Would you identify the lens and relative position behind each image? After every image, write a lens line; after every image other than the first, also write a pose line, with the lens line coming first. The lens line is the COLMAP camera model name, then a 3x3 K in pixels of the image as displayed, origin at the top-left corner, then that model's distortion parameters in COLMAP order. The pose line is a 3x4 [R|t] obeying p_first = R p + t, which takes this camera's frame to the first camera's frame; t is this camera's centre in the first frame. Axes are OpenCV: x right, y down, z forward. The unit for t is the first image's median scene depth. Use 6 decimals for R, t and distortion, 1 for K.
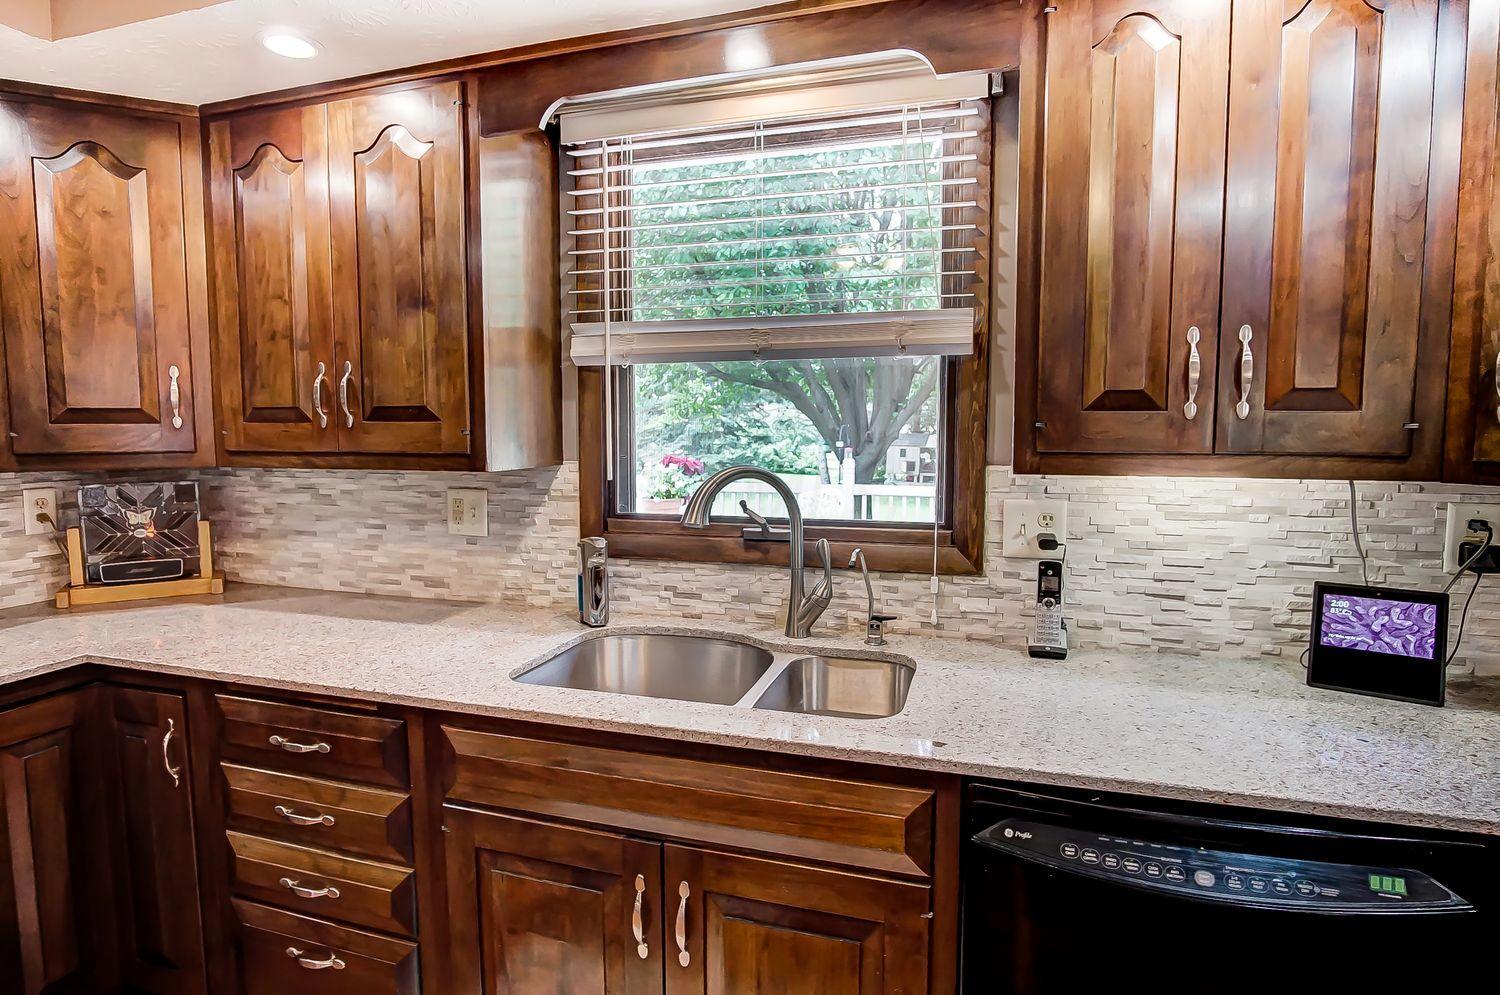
lens RADIAL K [[812.5, 0, 733.6], [0, 812.5, 495.8], [0, 0, 1]] dist [-0.035432, 0.010076]
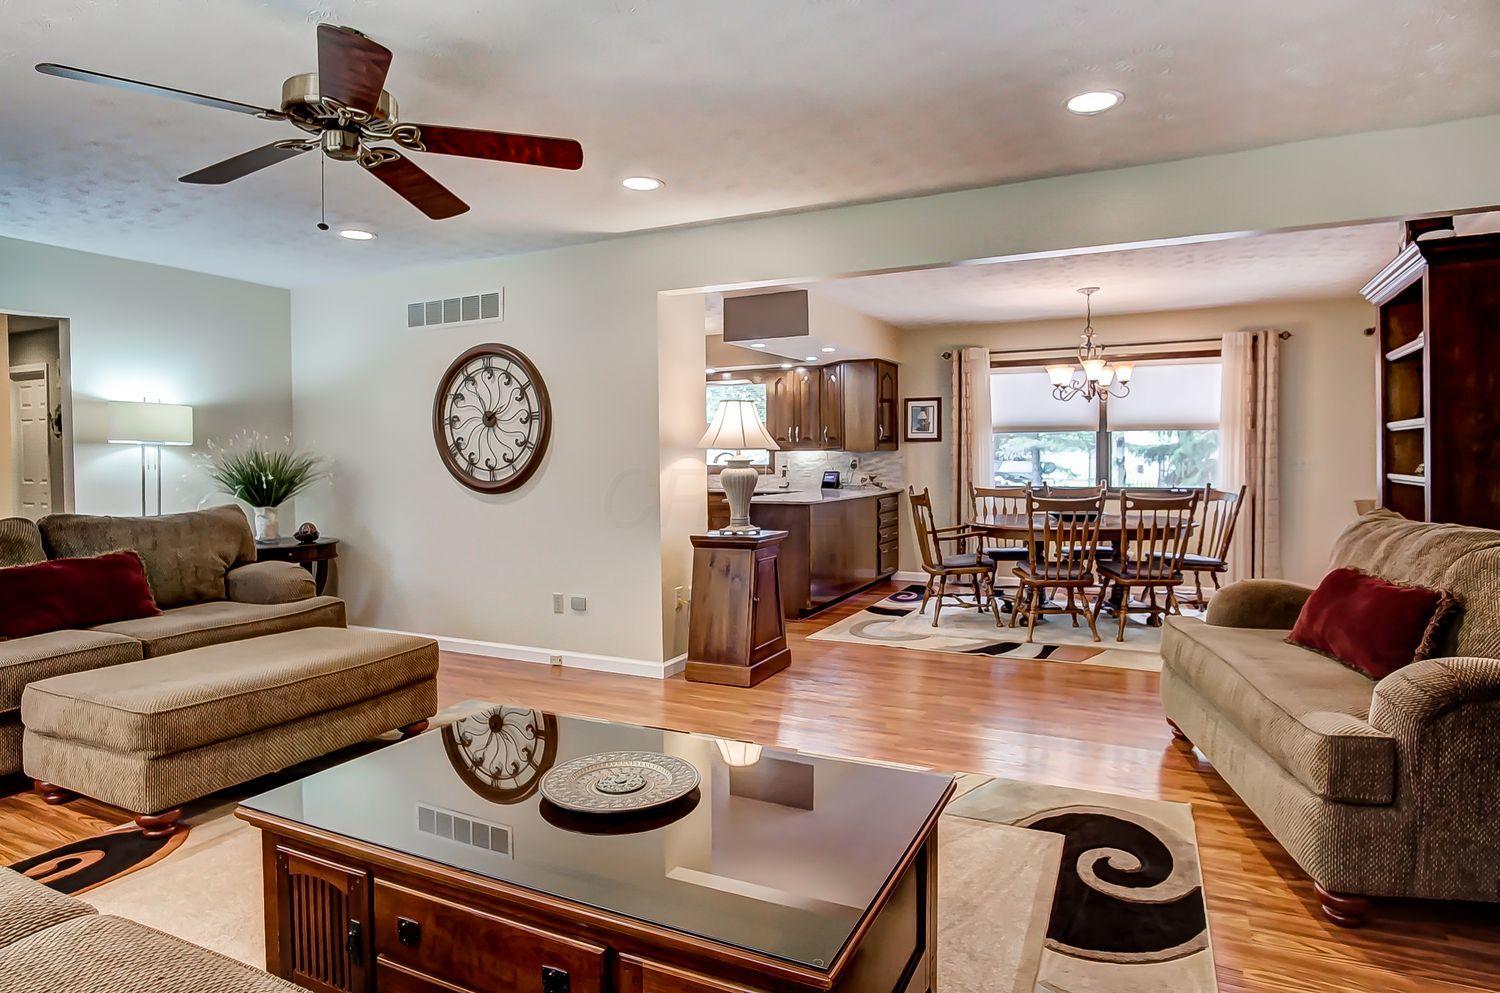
lens RADIAL K [[861.7, 0, 697.1], [0, 861.7, 479.8], [0, 0, 1]] dist [-0.026279, 0.000036]
pose [[0.983038, -0.000093, -0.183403, 0.771697], [-0.010791, 0.998238, -0.058346, 0.427086], [0.183085, 0.059336, 0.981305, -4.068313]]
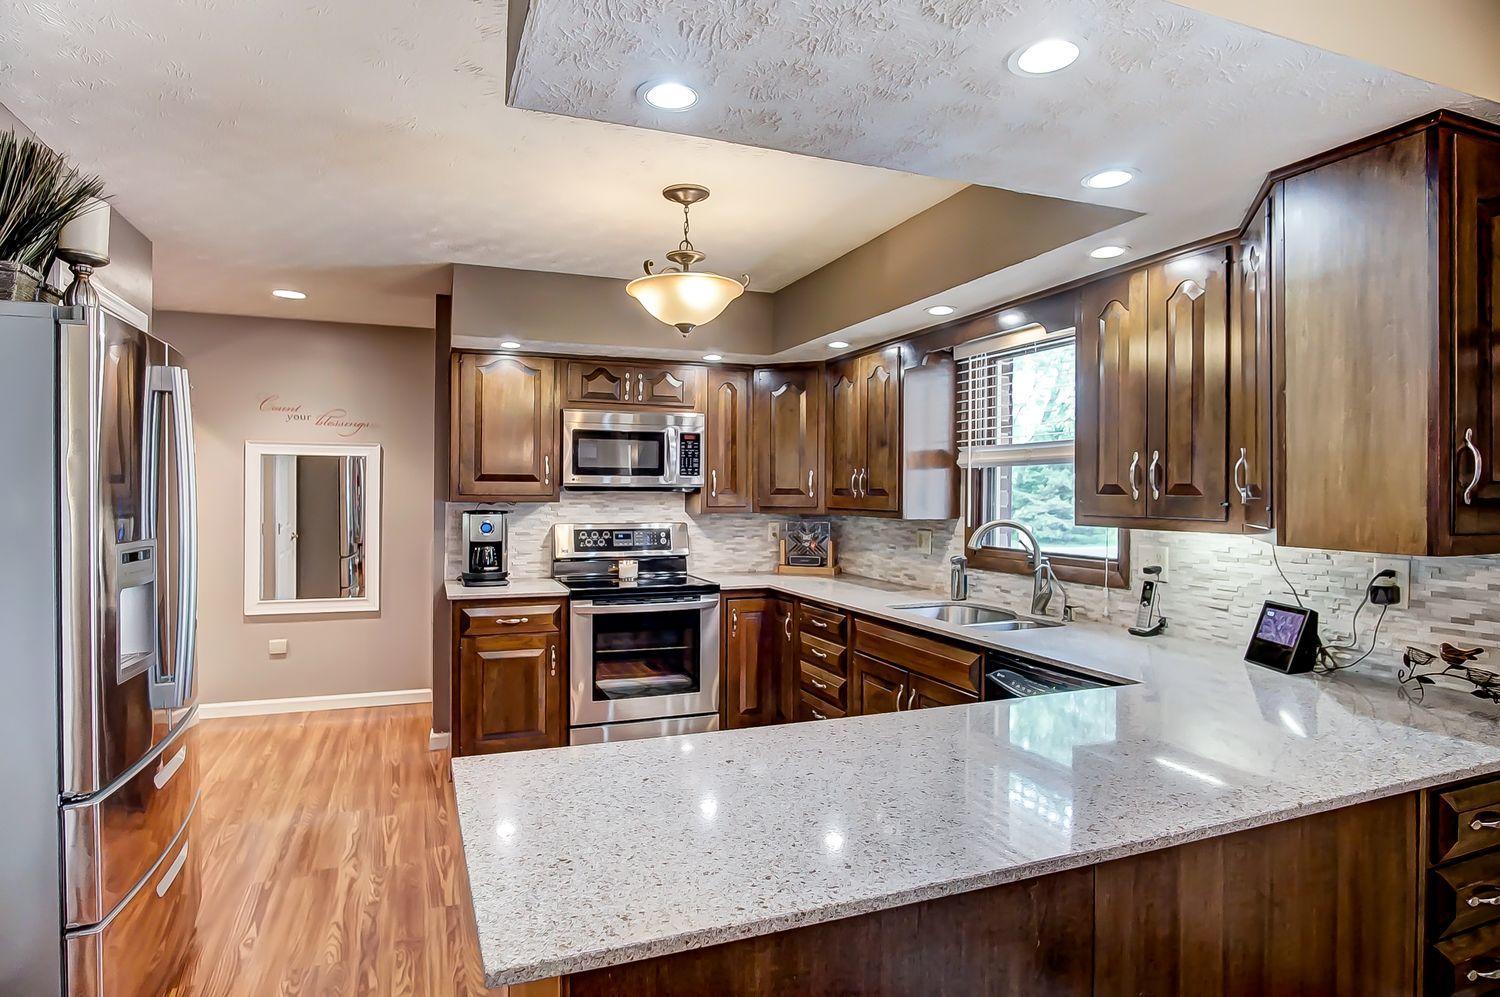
lens RADIAL K [[812.5, 0, 740.0], [0, 812.5, 492.4], [0, 0, 1]] dist [-0.035432, 0.010076]
pose [[0.638970, 0.007550, -0.769195, 1.047083], [-0.076171, 0.995658, -0.053502, 0.046658], [0.765451, 0.092777, 0.636771, -0.702712]]
